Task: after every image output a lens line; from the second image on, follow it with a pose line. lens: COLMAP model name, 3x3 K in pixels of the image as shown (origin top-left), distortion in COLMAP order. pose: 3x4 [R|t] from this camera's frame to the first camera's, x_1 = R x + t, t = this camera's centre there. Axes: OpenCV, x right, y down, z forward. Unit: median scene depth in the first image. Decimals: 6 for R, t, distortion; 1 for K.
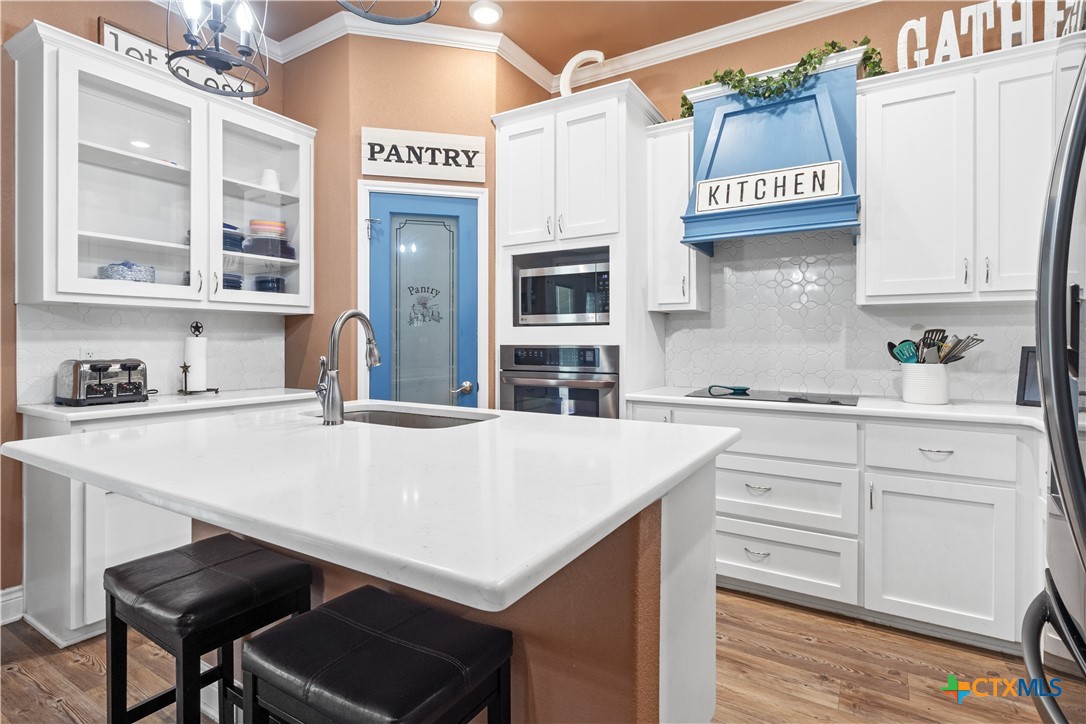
lens RADIAL K [[538.9, 0, 555.2], [0, 538.9, 339.2], [0, 0, 1]] dist [-0.001336, 0.000320]
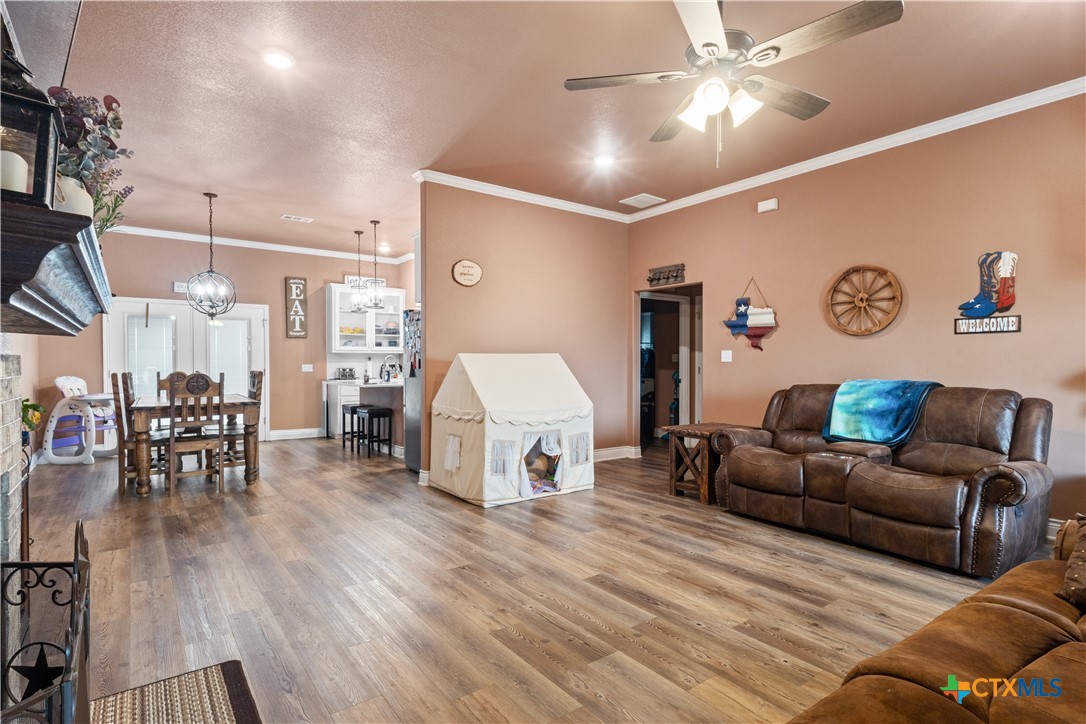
lens RADIAL K [[560.2, 0, 543.0], [0, 560.2, 362.0], [0, 0, 1]] dist [0.023545, -0.000392]
pose [[0.923584, -0.000173, -0.383395, 1.471305], [0.001115, 0.999997, 0.002233, -0.007308], [0.383394, -0.002490, 0.923582, -1.583822]]
